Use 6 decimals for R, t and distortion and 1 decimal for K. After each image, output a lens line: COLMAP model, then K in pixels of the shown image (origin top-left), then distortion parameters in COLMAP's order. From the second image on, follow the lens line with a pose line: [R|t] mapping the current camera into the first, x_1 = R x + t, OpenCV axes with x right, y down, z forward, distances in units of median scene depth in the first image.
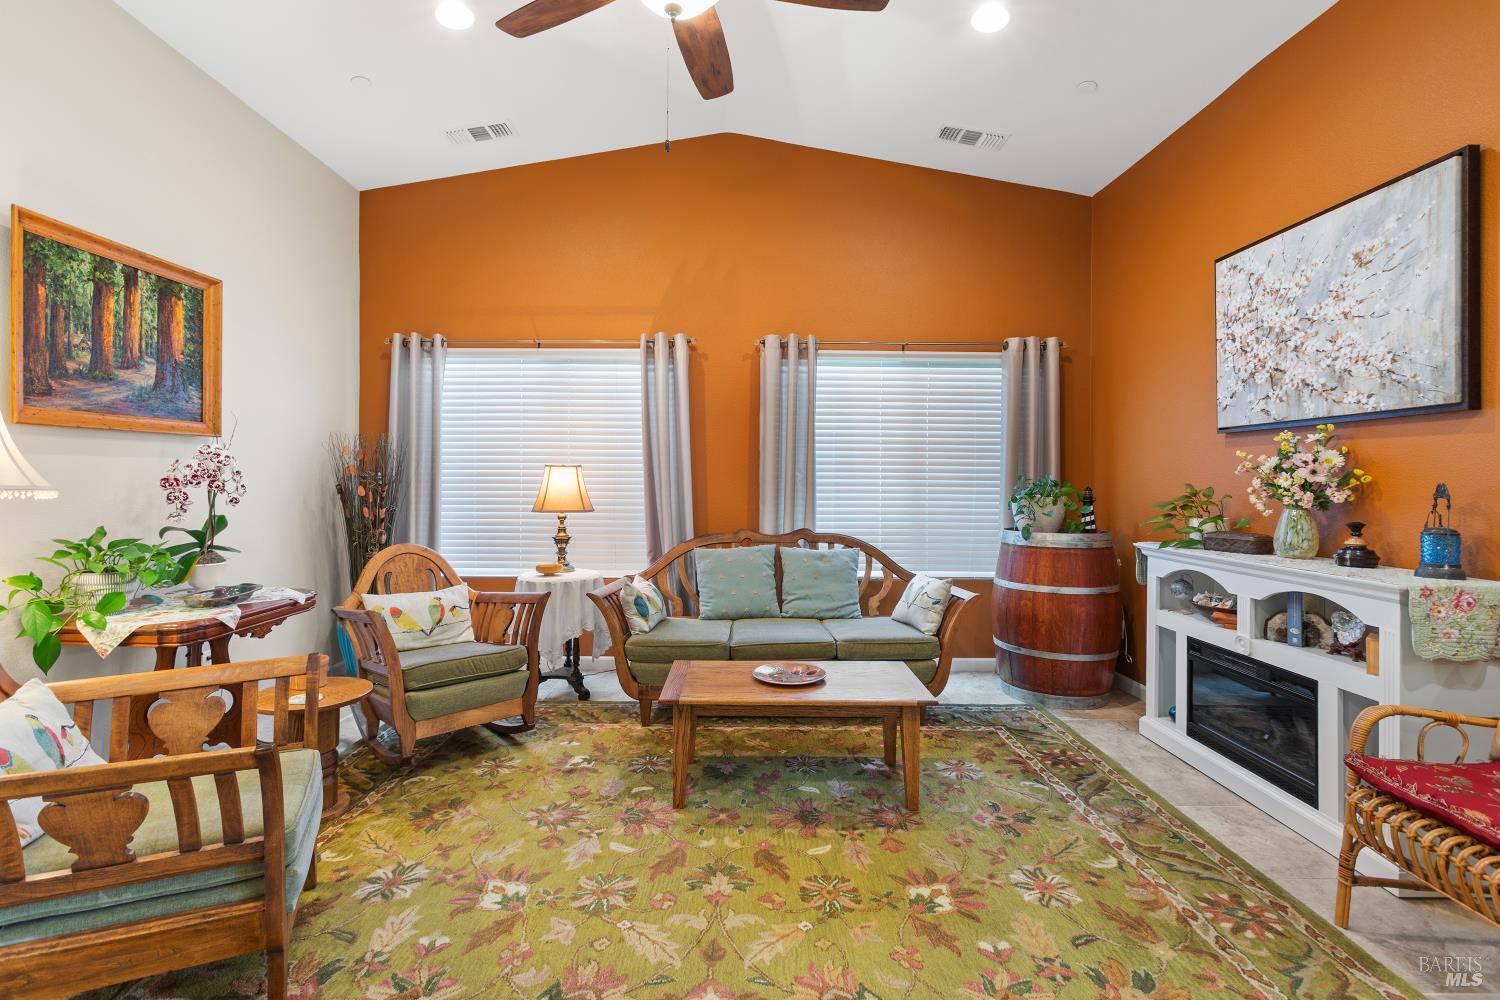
lens RADIAL K [[683.6, 0, 750.0], [0, 683.6, 500.0], [0, 0, 1]] dist [-0.002153, 0.000978]
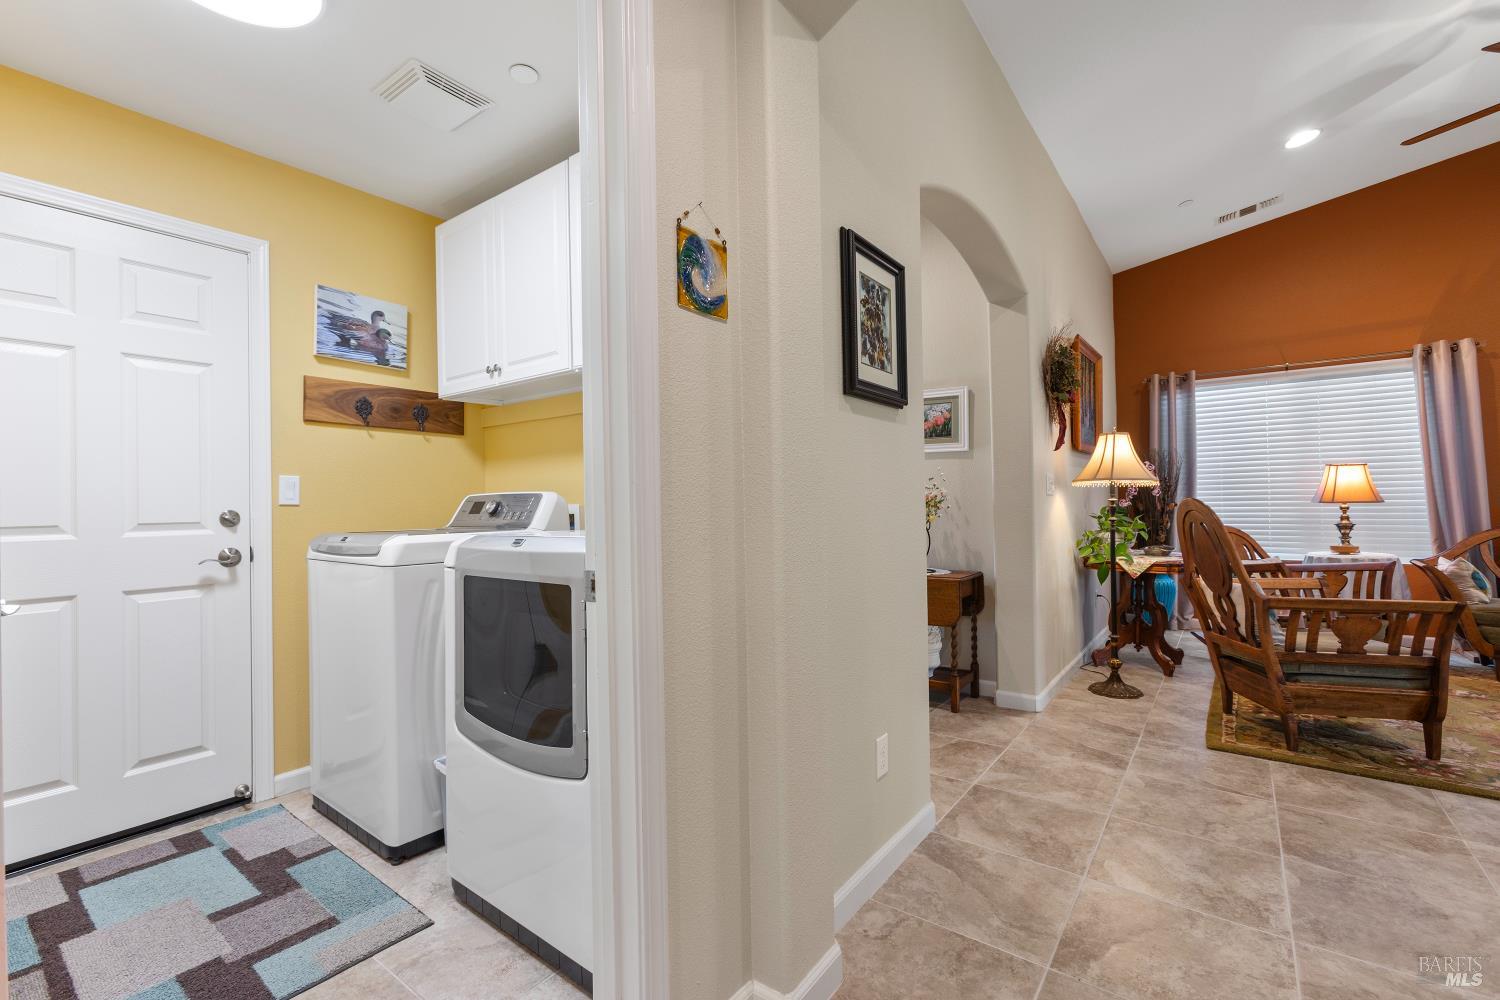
lens RADIAL K [[655.3, 0, 750.0], [0, 655.3, 500.0], [0, 0, 1]] dist [0.000417, 0.000096]
pose [[0.780077, -0.023328, -0.625249, -0.369501], [0.004384, 0.999484, -0.031821, 0.044016], [0.625668, 0.022081, 0.779776, -0.550365]]
